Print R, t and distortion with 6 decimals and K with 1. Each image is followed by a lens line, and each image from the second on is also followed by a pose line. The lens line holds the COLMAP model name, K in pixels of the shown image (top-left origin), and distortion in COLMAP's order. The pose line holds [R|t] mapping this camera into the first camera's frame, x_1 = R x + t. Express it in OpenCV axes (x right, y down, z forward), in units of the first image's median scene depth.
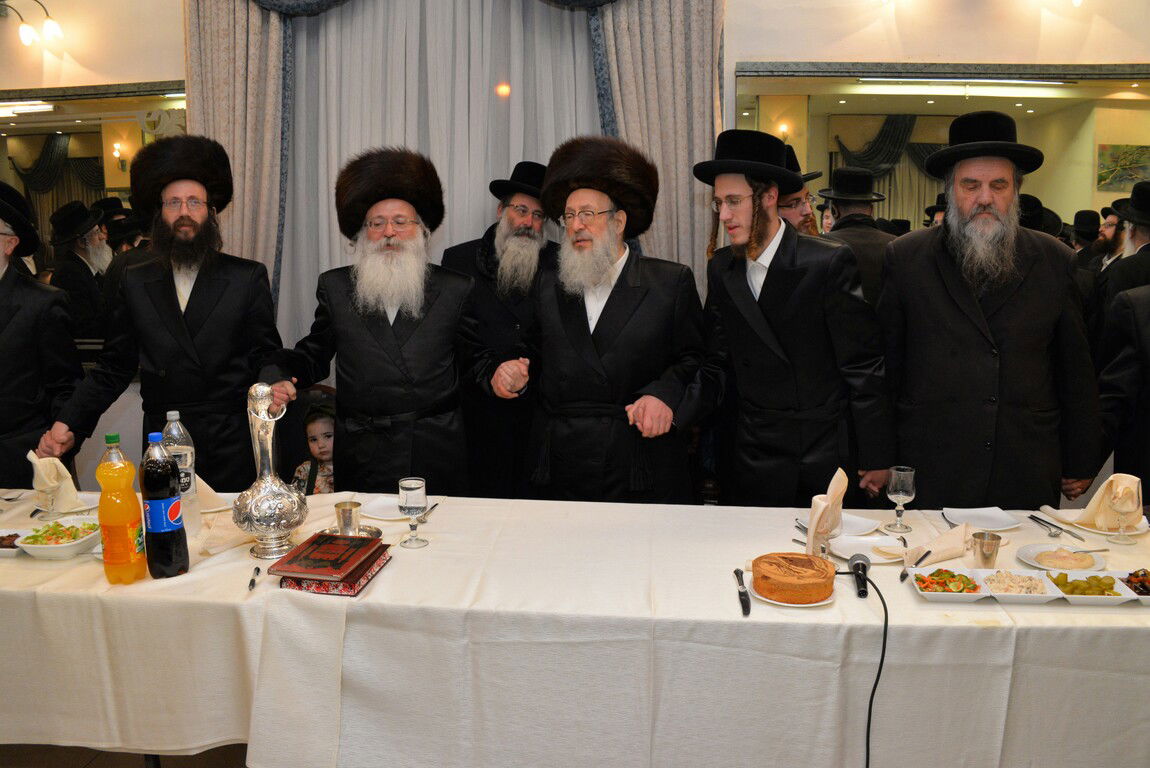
lens RADIAL K [[878.8, 0, 571.1], [0, 878.8, 383.7], [0, 0, 1]] dist [-0.181898, 0.125139]
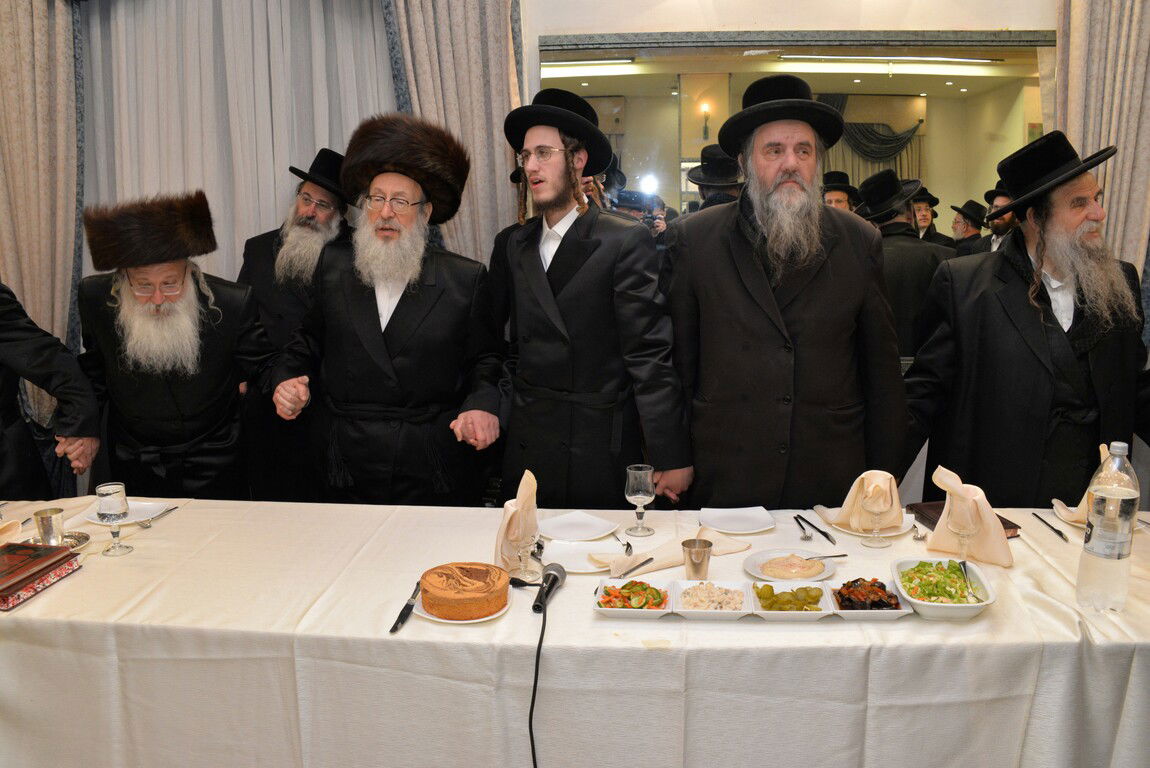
lens RADIAL K [[878.8, 0, 571.1], [0, 878.8, 383.7], [0, 0, 1]] dist [-0.181898, 0.125139]
pose [[0.999567, -0.017816, 0.023417, 0.233137], [0.017485, 0.999745, 0.014277, -0.004013], [-0.023665, -0.013861, 0.999624, 0.051003]]
